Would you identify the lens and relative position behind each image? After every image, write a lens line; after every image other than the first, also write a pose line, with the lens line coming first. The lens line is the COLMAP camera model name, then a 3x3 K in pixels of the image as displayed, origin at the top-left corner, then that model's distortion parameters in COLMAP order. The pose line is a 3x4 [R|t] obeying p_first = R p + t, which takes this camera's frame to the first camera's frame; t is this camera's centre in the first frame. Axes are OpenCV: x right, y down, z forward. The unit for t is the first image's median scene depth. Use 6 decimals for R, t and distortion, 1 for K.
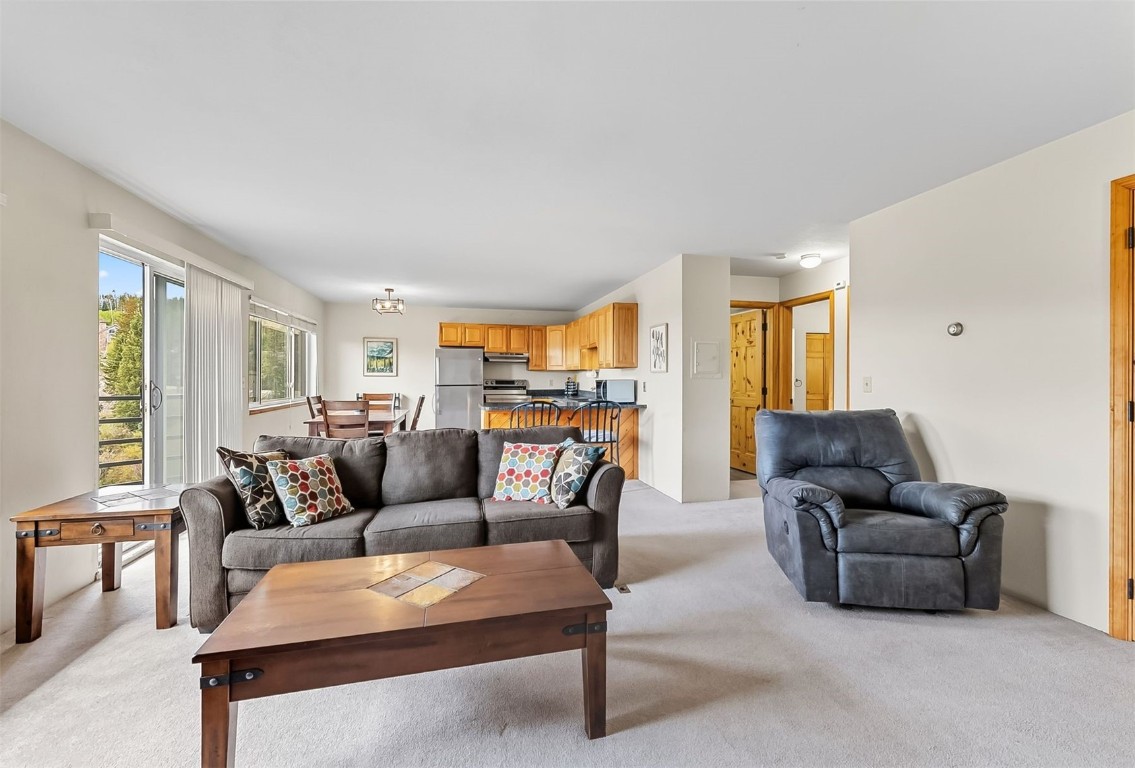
lens RADIAL K [[464.6, 0, 567.5], [0, 464.6, 384.0], [0, 0, 1]] dist [0.000282, -0.000012]
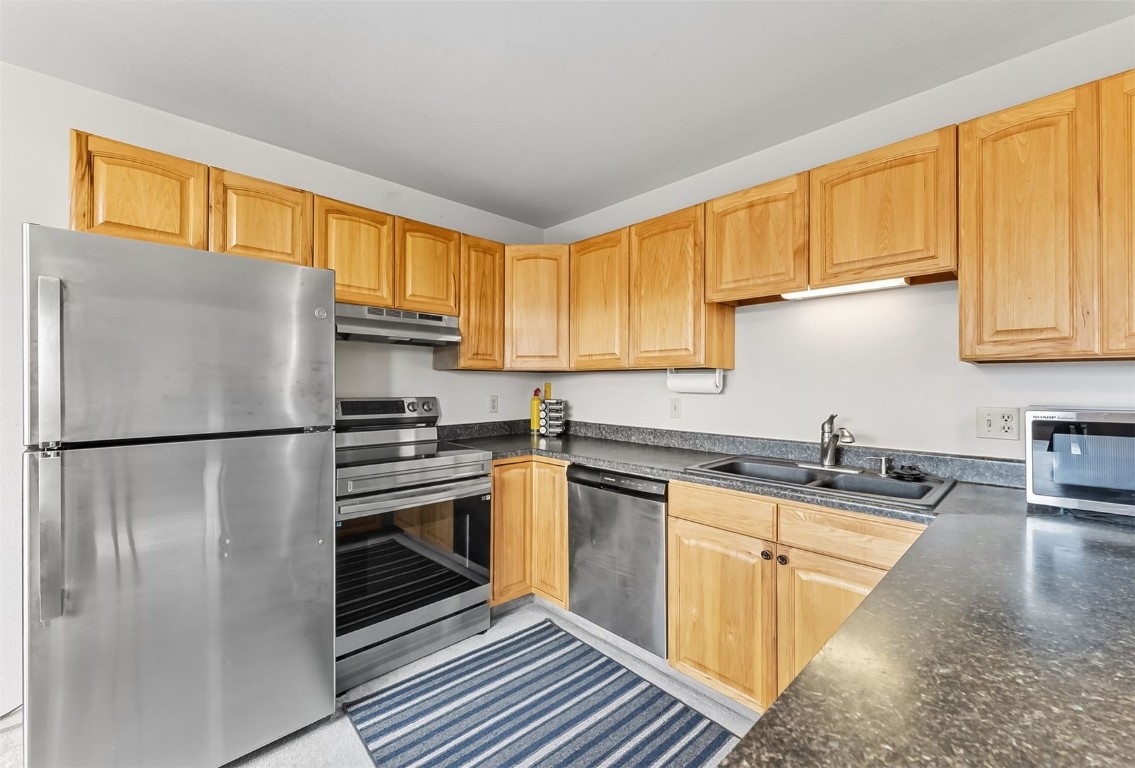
lens RADIAL K [[464.6, 0, 567.5], [0, 464.6, 384.0], [0, 0, 1]] dist [0.000282, -0.000012]
pose [[0.864967, 0.002202, 0.501824, -0.188058], [0.004945, 0.999904, -0.012910, -0.014734], [-0.501804, 0.013648, 0.864874, 0.705804]]
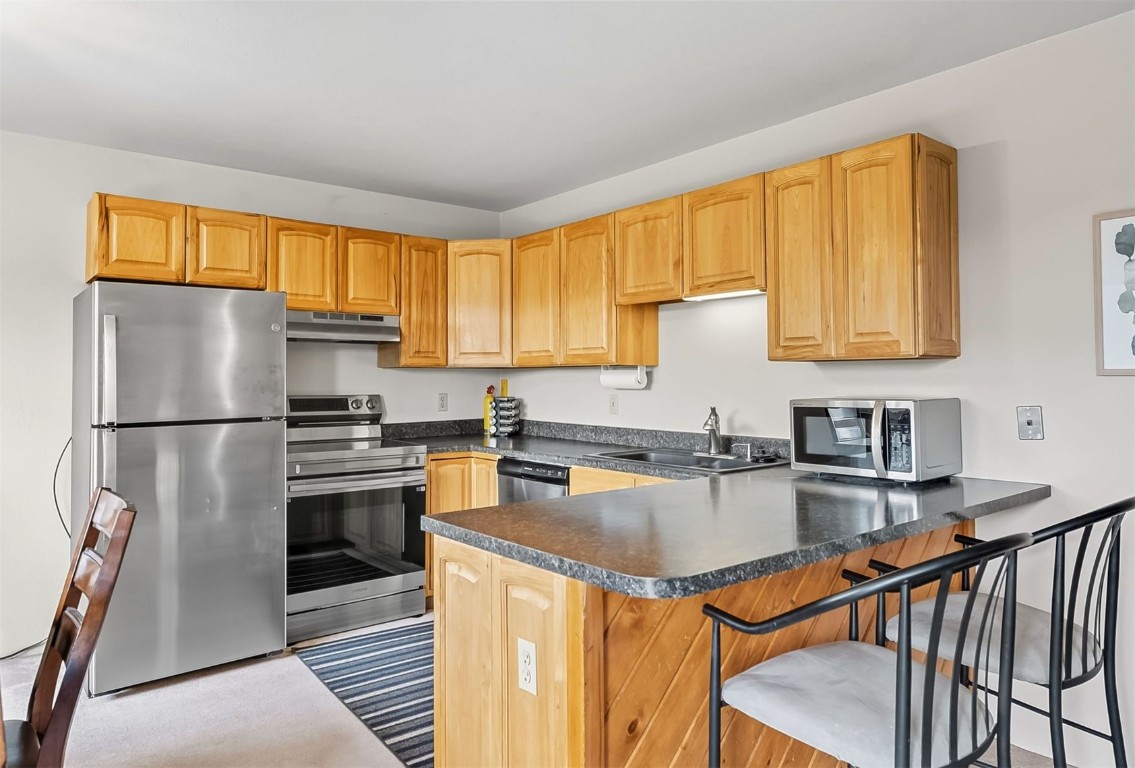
lens RADIAL K [[742.2, 0, 565.1], [0, 742.2, 362.1], [0, 0, 1]] dist [0.000705, 0.001244]
pose [[0.906633, 0.004252, 0.421899, -0.208463], [0.011661, 0.999315, -0.035130, -0.013276], [-0.421759, 0.036770, 0.905962, 0.485000]]
